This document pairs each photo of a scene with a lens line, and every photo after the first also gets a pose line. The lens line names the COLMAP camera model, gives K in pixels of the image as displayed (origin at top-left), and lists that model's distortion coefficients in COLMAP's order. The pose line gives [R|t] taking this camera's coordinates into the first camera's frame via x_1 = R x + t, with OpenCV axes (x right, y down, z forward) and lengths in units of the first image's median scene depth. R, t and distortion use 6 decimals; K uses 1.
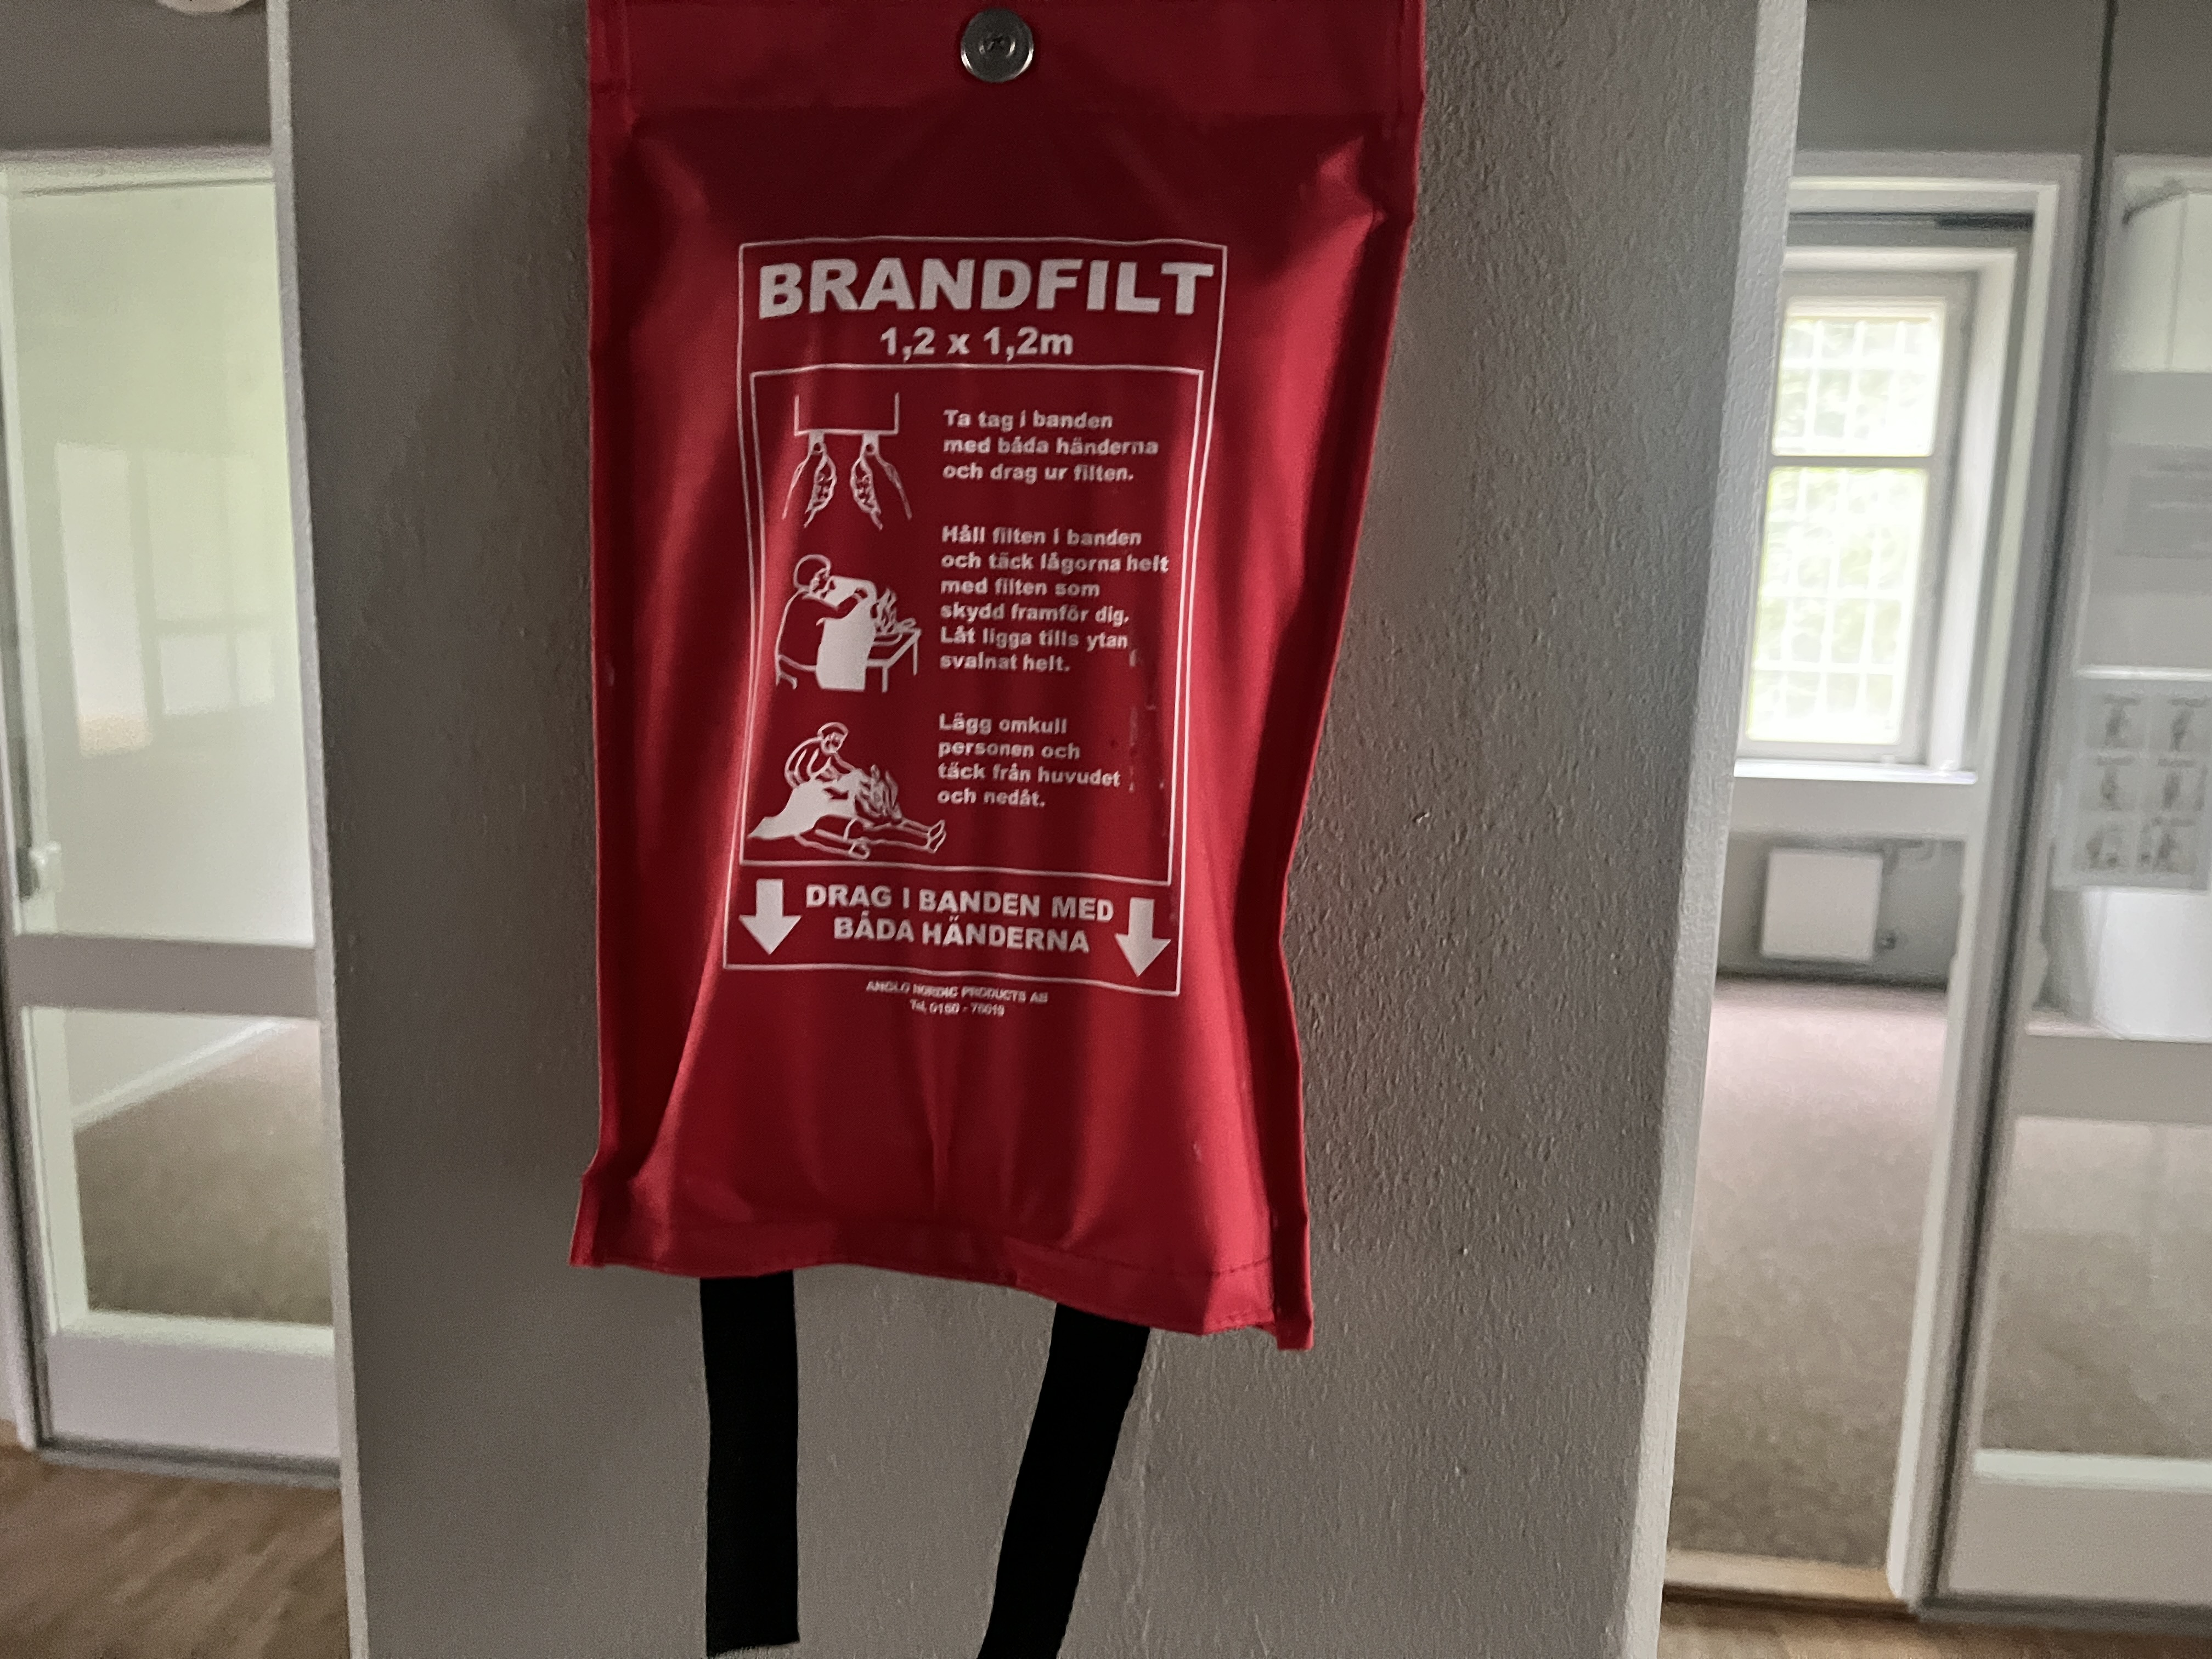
lens RADIAL K [[1710.2, 0, 1106.0], [0, 1710.2, 829.5], [0, 0, 1]] dist [0.074960, -0.126741]
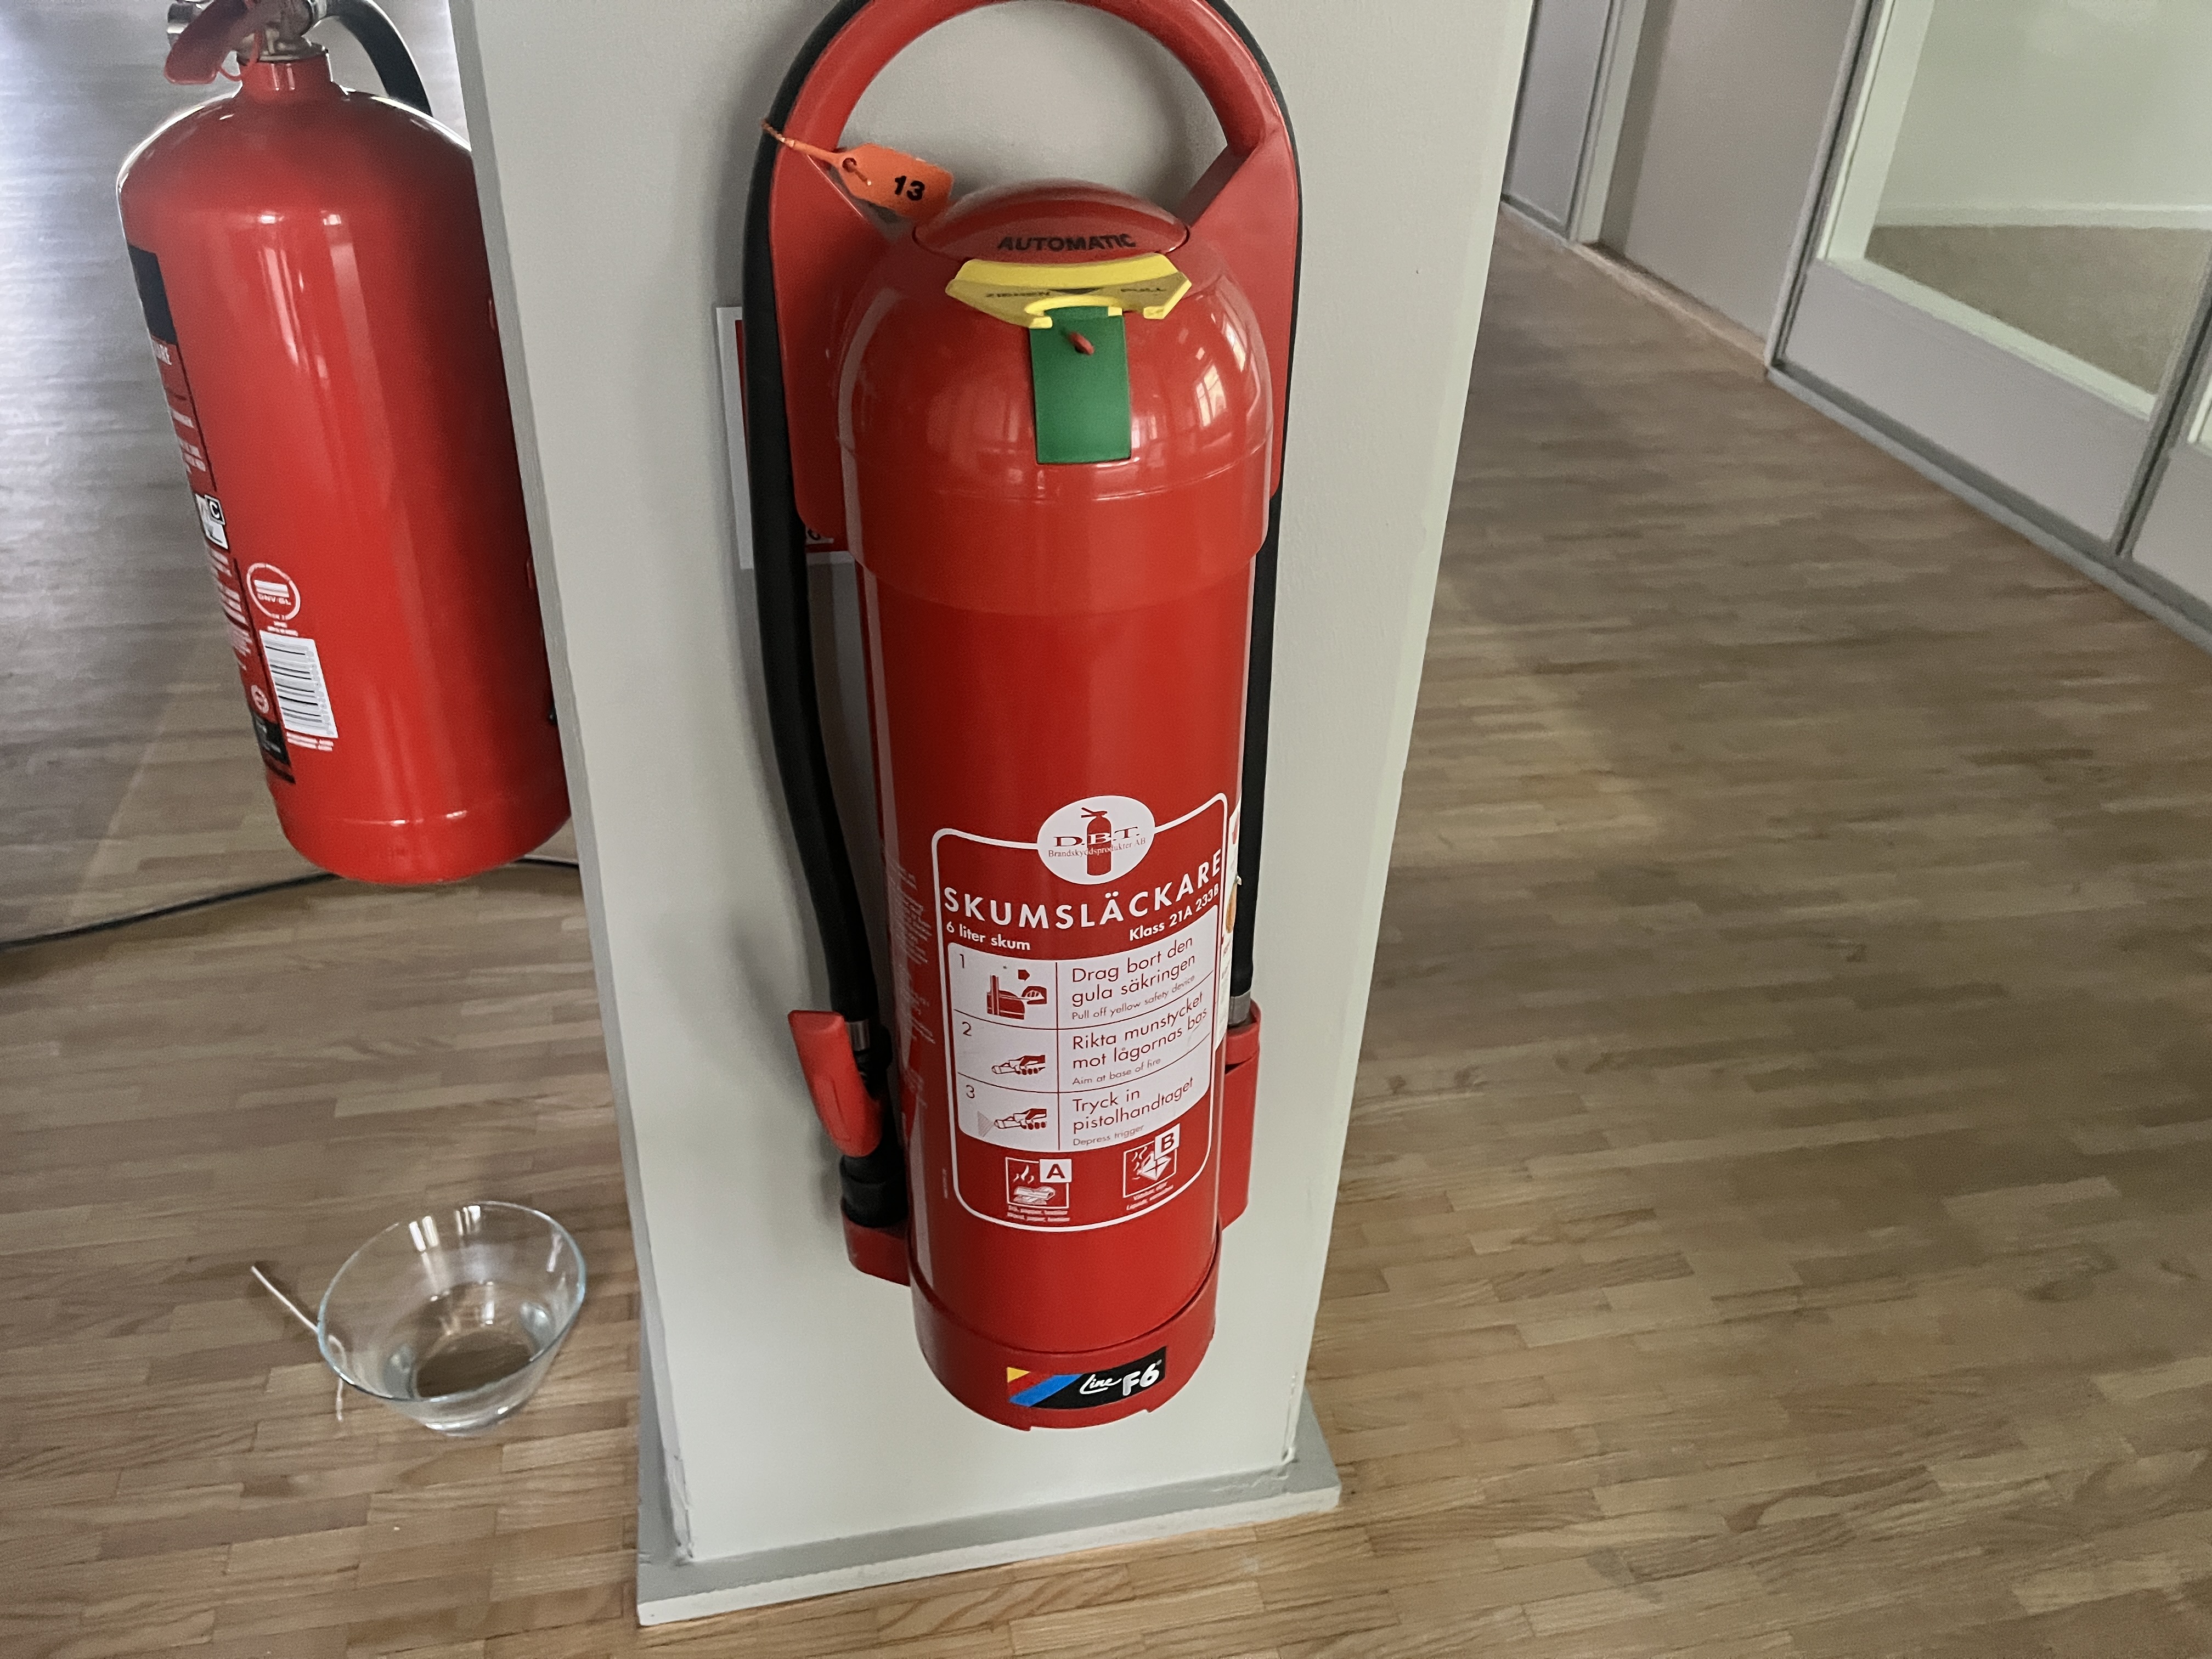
lens RADIAL K [[1710.2, 0, 1106.0], [0, 1710.2, 829.5], [0, 0, 1]] dist [0.074960, -0.126741]
pose [[0.303813, 0.505774, -0.807397, 1.962475], [-0.191849, 0.862573, 0.468147, 1.207364], [0.933216, 0.012670, 0.359093, 1.402783]]
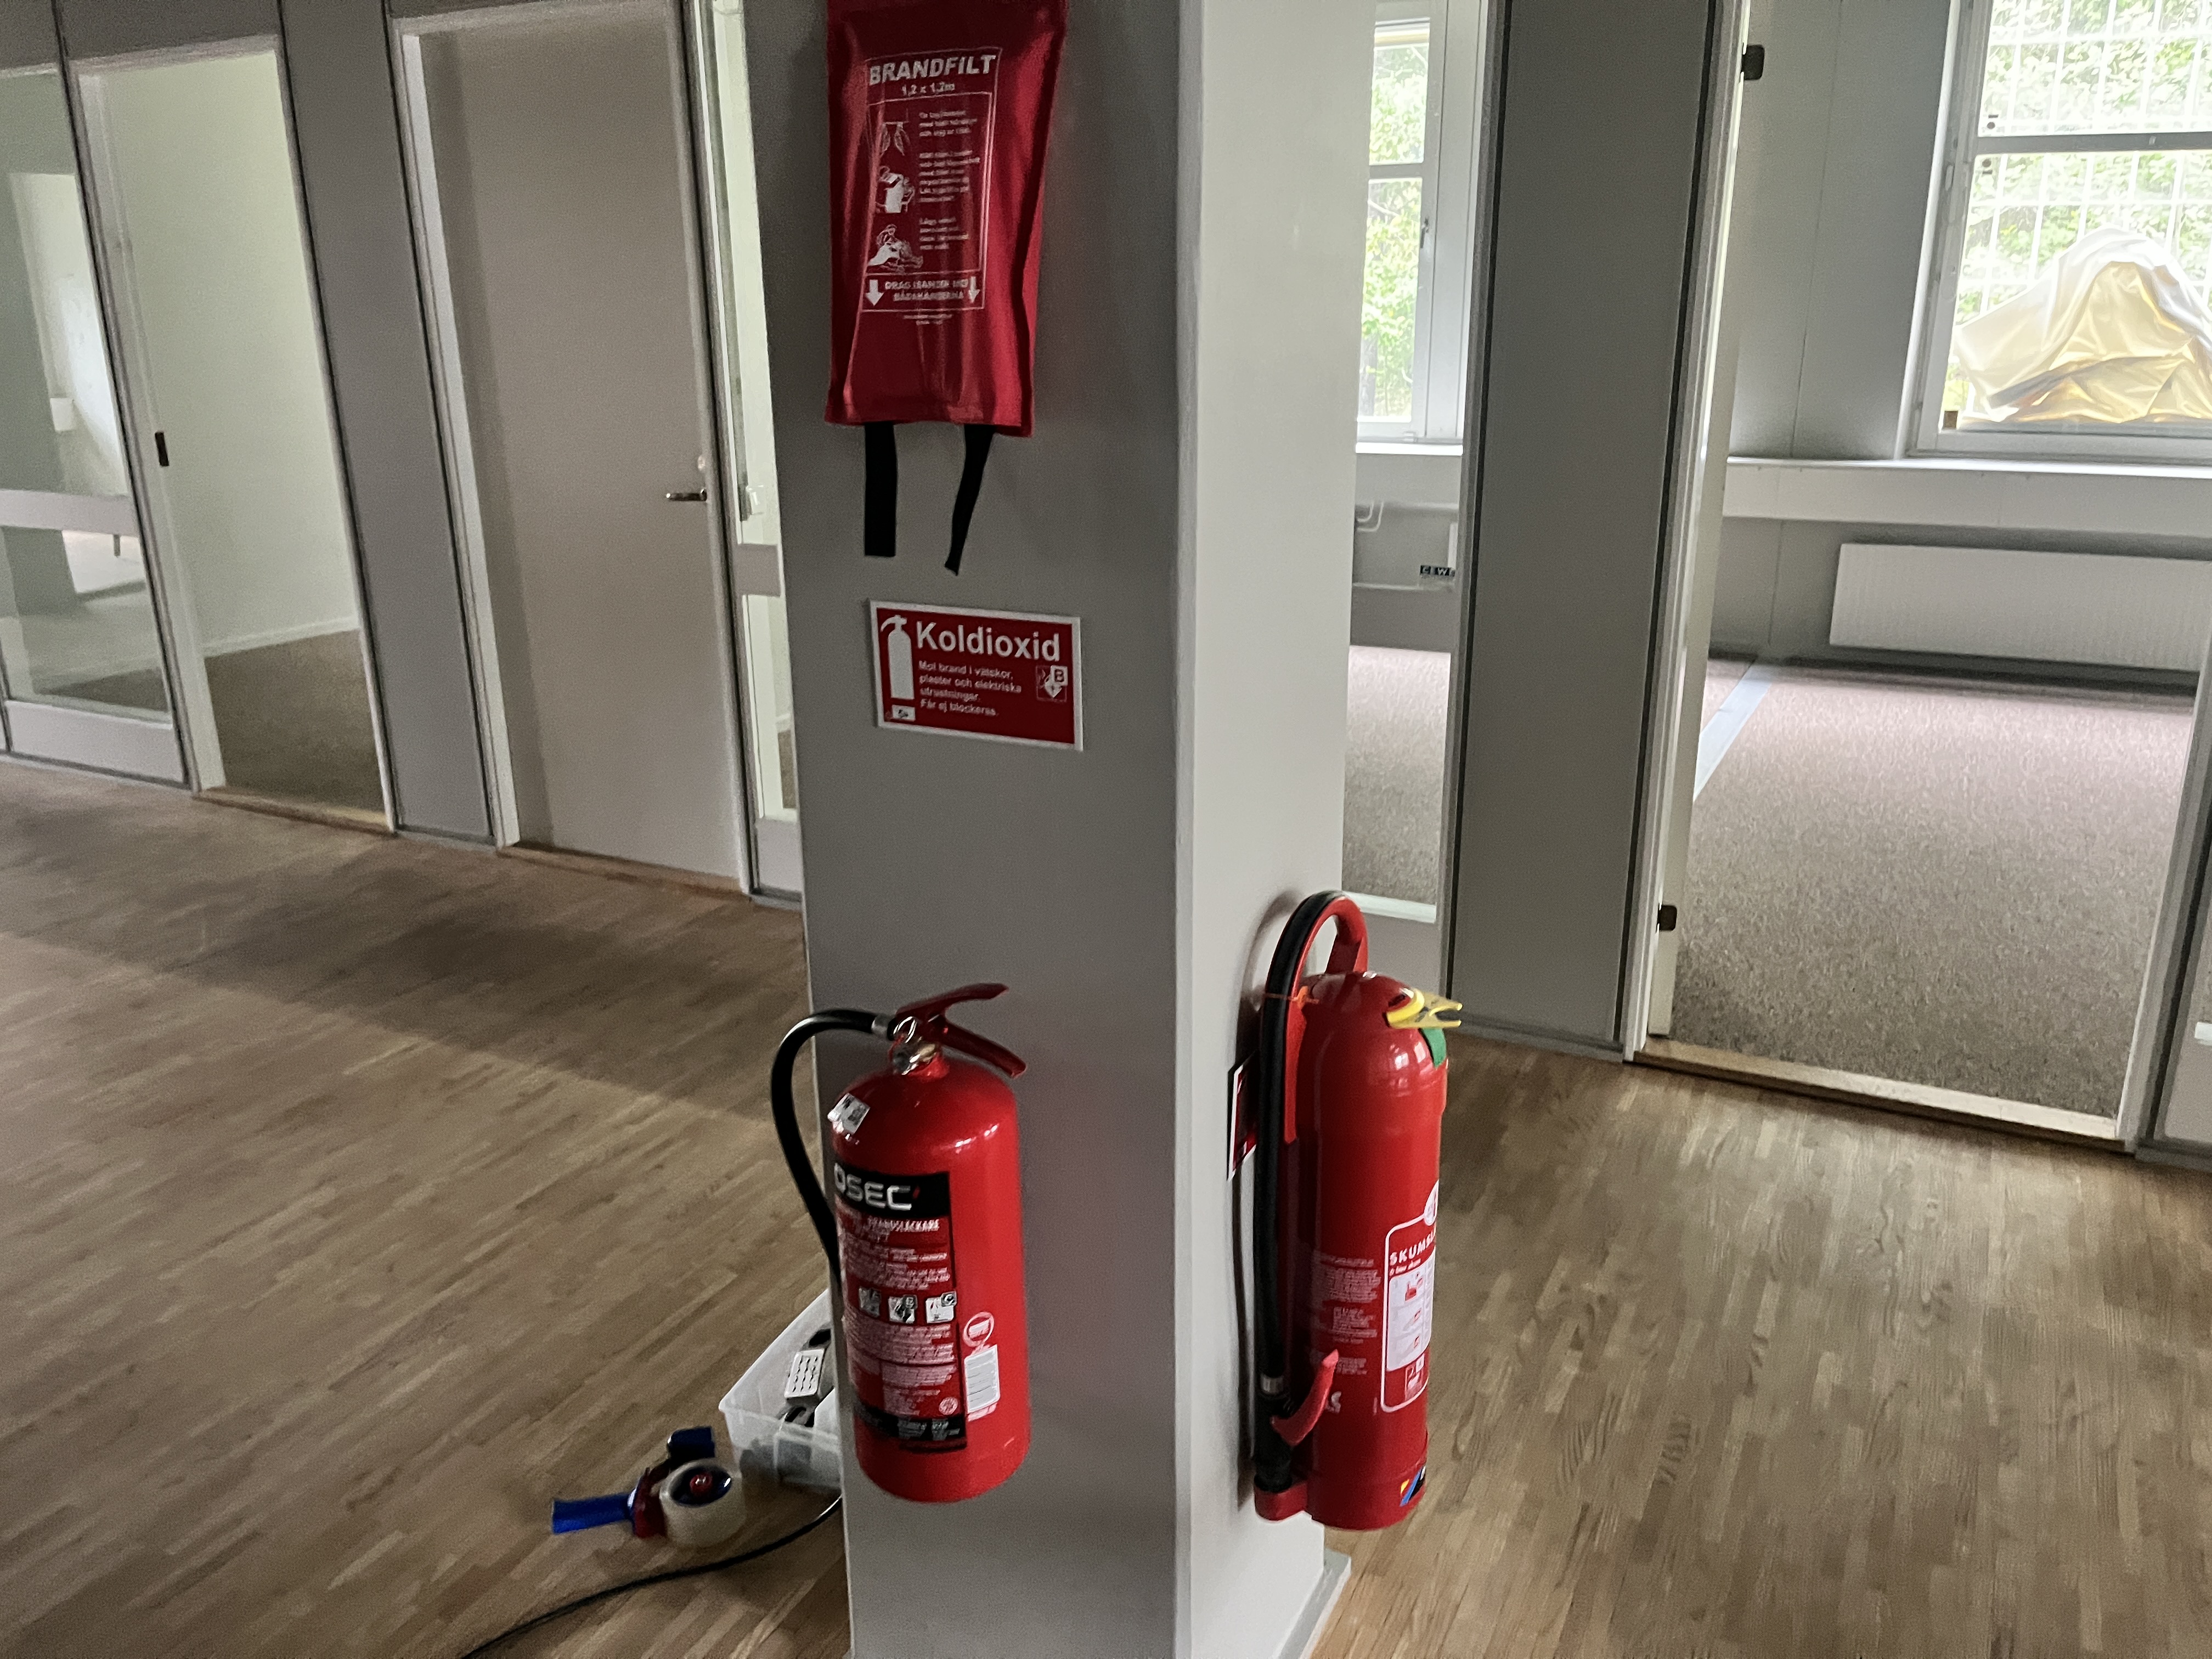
lens RADIAL K [[1710.2, 0, 1106.0], [0, 1710.2, 829.5], [0, 0, 1]] dist [0.074960, -0.126741]
pose [[0.930562, 0.074889, -0.358394, 1.377801], [-0.025517, 0.989744, 0.140558, 0.562966], [0.365244, -0.121653, 0.922929, -1.818864]]
